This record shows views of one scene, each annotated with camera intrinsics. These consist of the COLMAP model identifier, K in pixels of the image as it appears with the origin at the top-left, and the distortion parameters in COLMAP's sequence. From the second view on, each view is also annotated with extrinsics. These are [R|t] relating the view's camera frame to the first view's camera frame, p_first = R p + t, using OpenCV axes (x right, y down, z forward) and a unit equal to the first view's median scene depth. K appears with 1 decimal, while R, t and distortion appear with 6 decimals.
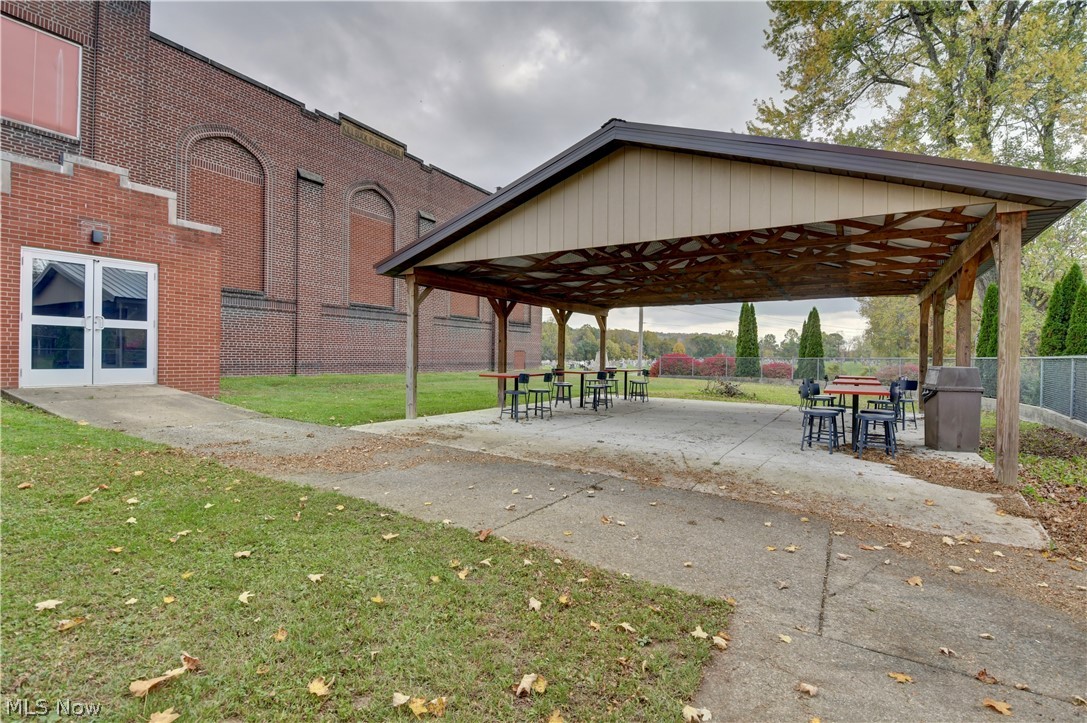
lens RADIAL K [[512.6, 0, 543.5], [0, 512.6, 361.5], [0, 0, 1]] dist [0.000011, -0.000012]
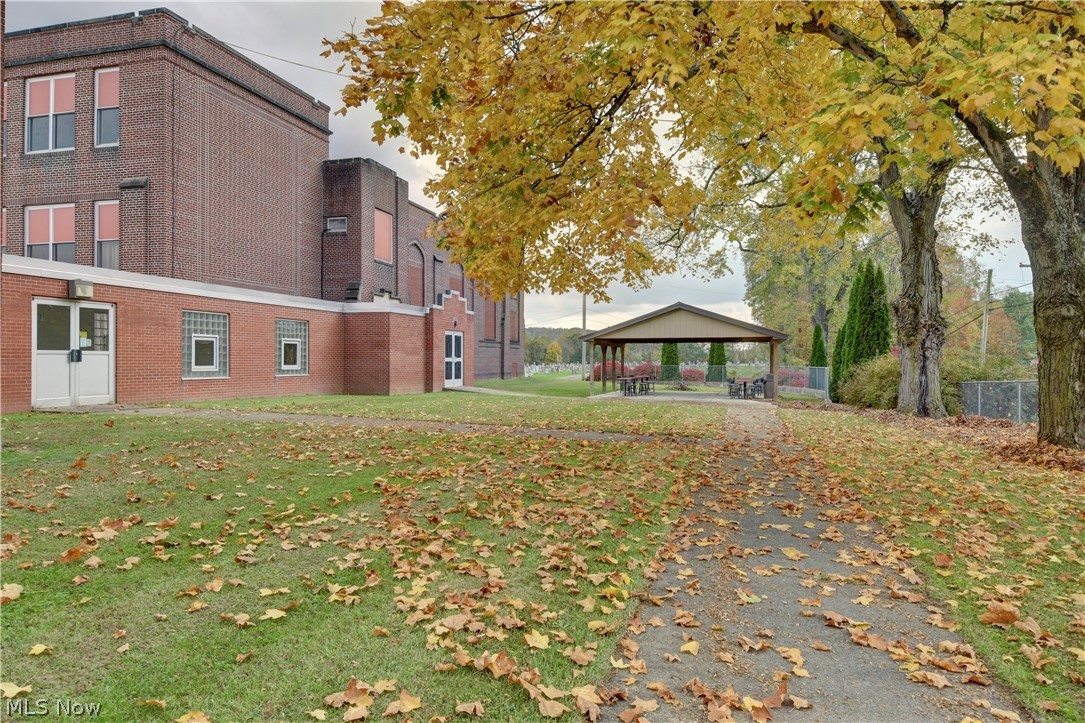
lens RADIAL K [[711.6, 0, 542.5], [0, 711.6, 361.5], [0, 0, 1]] dist [0.000141, 0.000029]
pose [[0.965490, -0.009332, 0.260274, -1.210804], [0.010586, 0.999938, -0.003417, -0.048896], [-0.260226, 0.006054, 0.965529, -2.024547]]
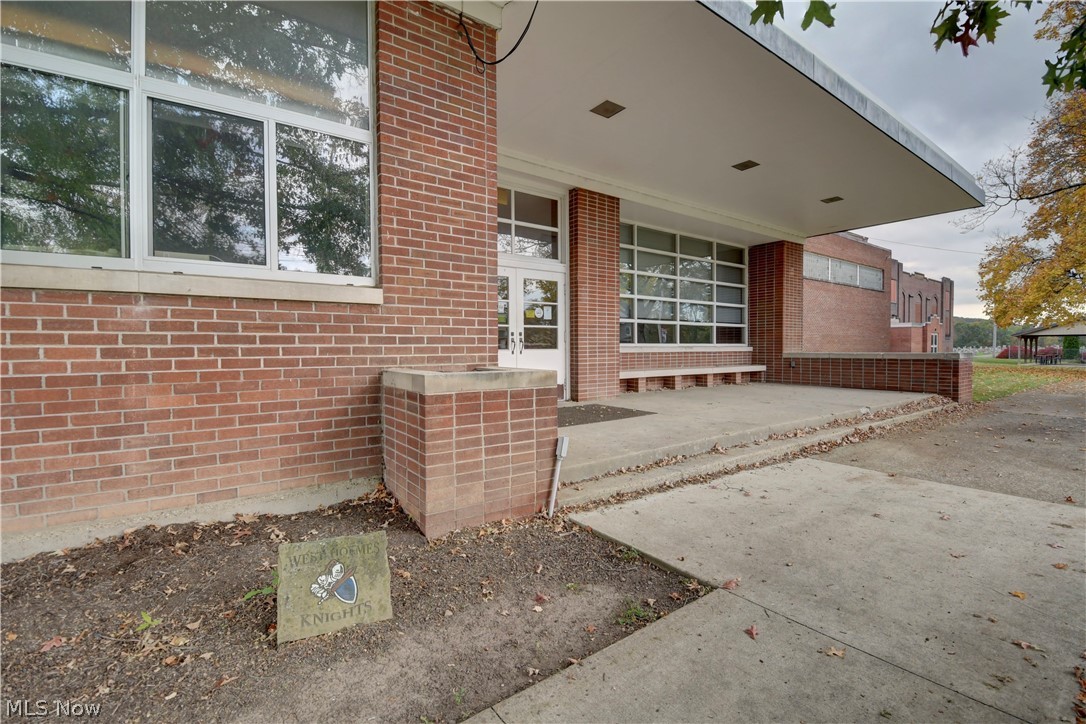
lens RADIAL K [[481.0, 0, 543.0], [0, 481.0, 362.0], [0, 0, 1]] dist [0.001786, -0.019808]
pose [[0.920996, -0.004418, -0.389548, -2.372346], [0.012803, 0.999739, 0.018930, -0.055675], [0.389362, -0.022422, 0.920812, -4.420548]]
